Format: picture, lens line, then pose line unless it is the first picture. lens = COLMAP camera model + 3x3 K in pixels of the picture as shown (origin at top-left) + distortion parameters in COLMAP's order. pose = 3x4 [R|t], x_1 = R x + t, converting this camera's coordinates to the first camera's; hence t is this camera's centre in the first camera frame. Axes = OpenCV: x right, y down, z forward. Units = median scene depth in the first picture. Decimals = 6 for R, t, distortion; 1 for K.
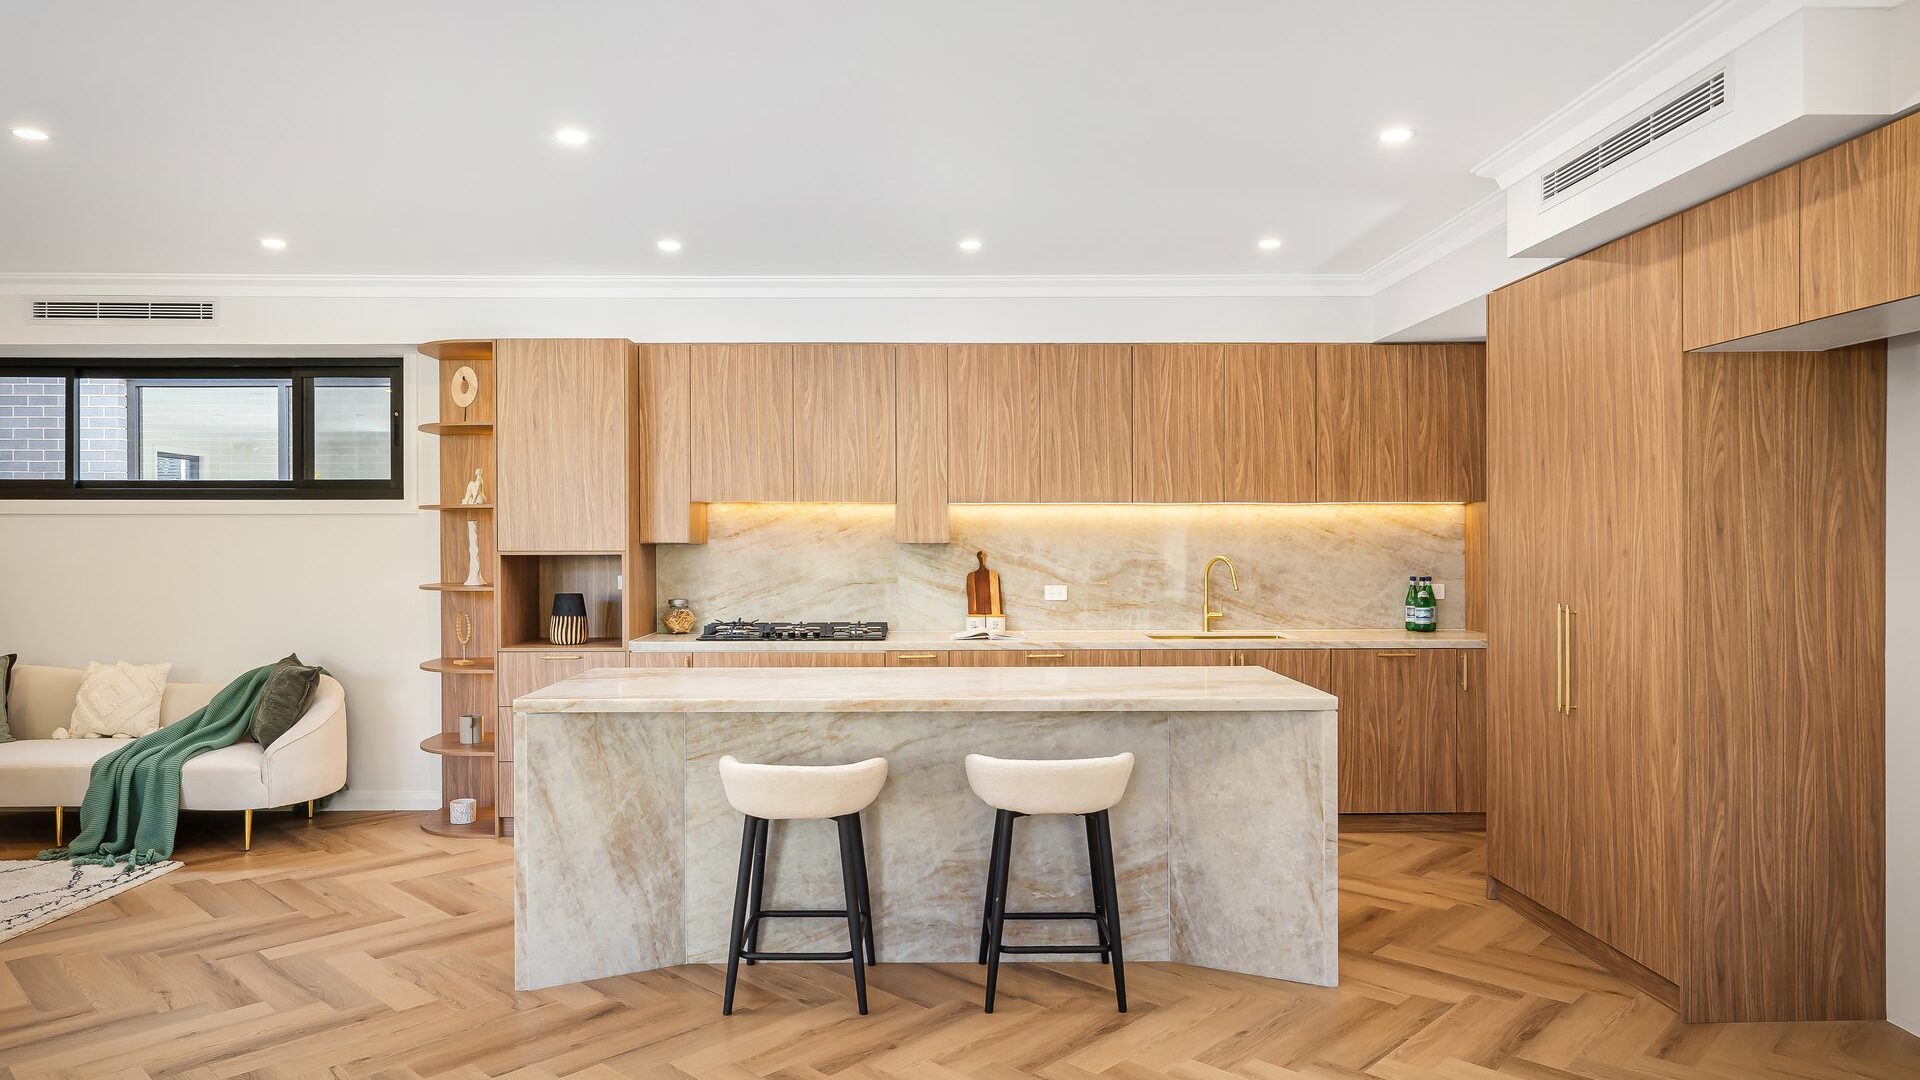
lens RADIAL K [[1238.5, 0, 957.7], [0, 1238.5, 538.2], [0, 0, 1]] dist [0.001484, 0.000045]
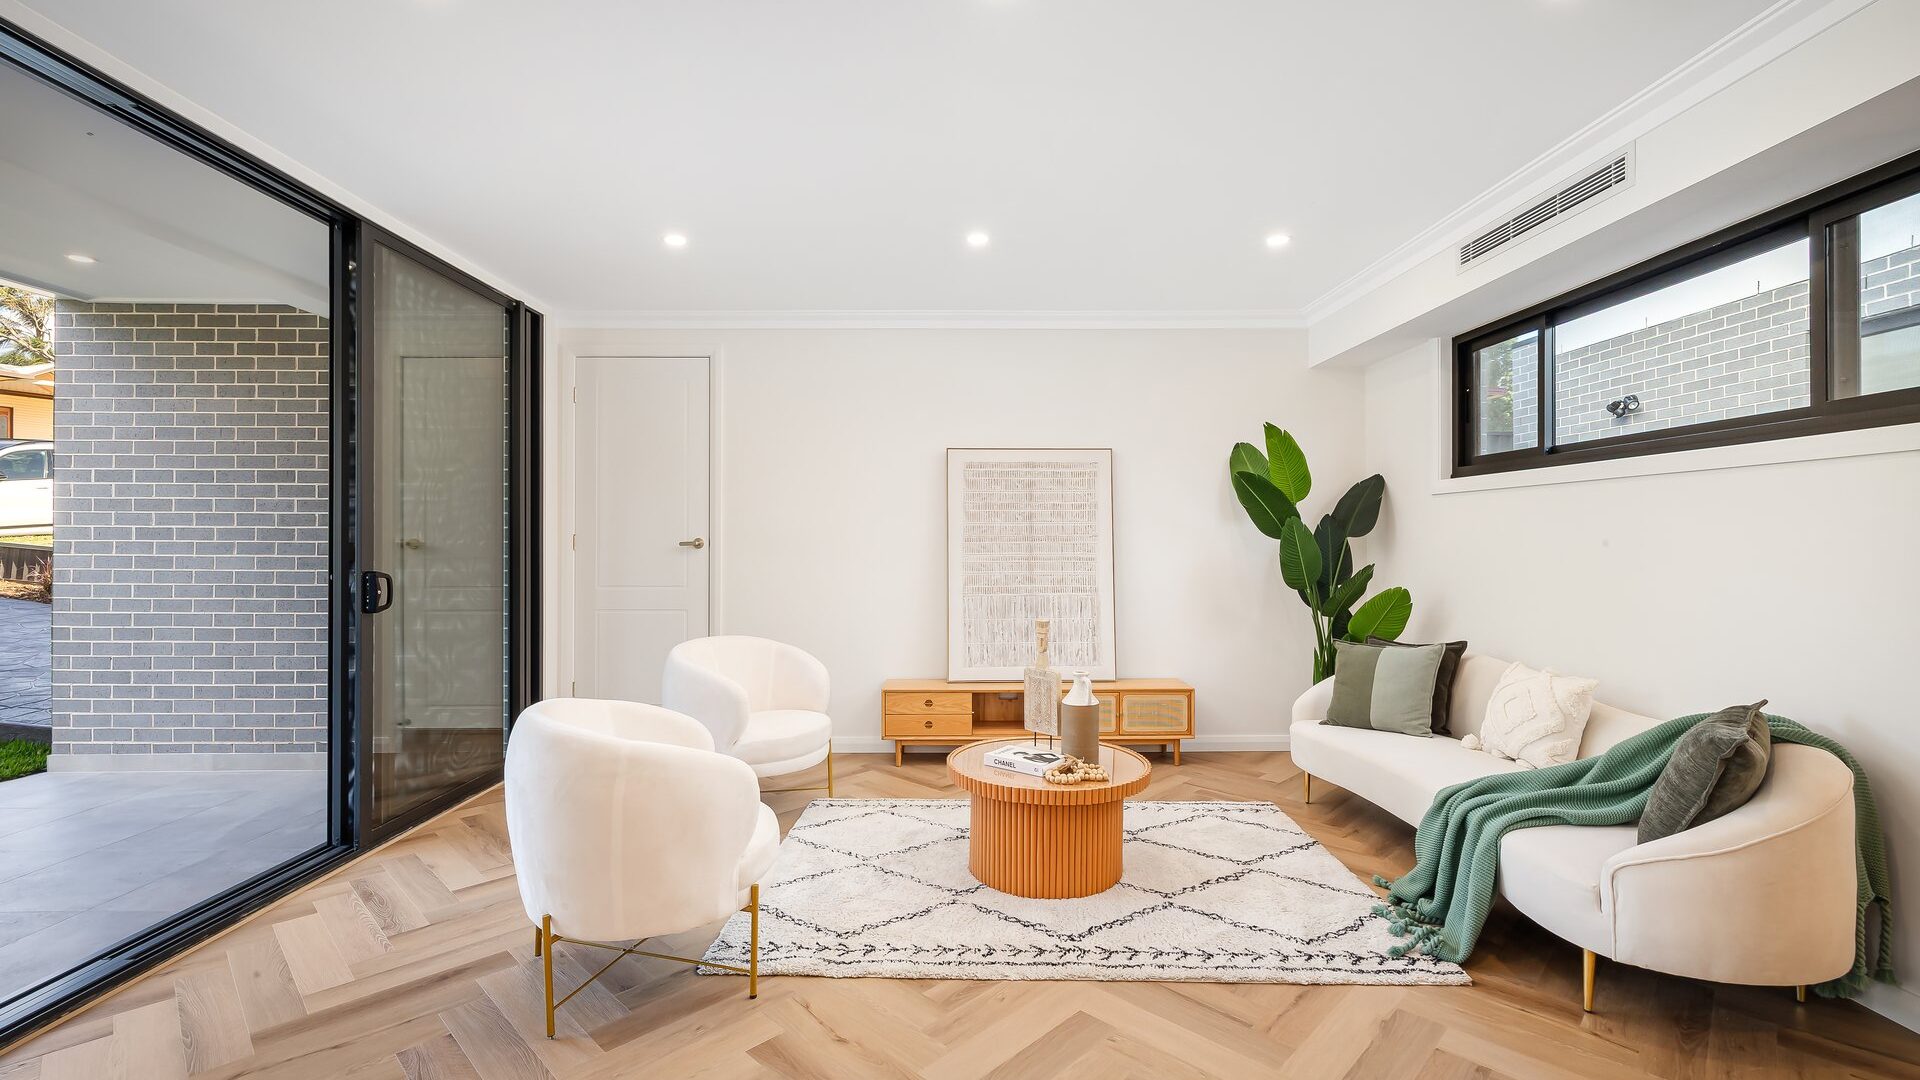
lens RADIAL K [[827.6, 0, 960.3], [0, 827.6, 541.8], [0, 0, 1]] dist [0.001993, 0.000162]
pose [[-0.007821, -0.002727, -0.999966, -0.159843], [0.012998, 0.999912, -0.002828, 0.018009], [0.999885, -0.013020, -0.007785, 0.695847]]
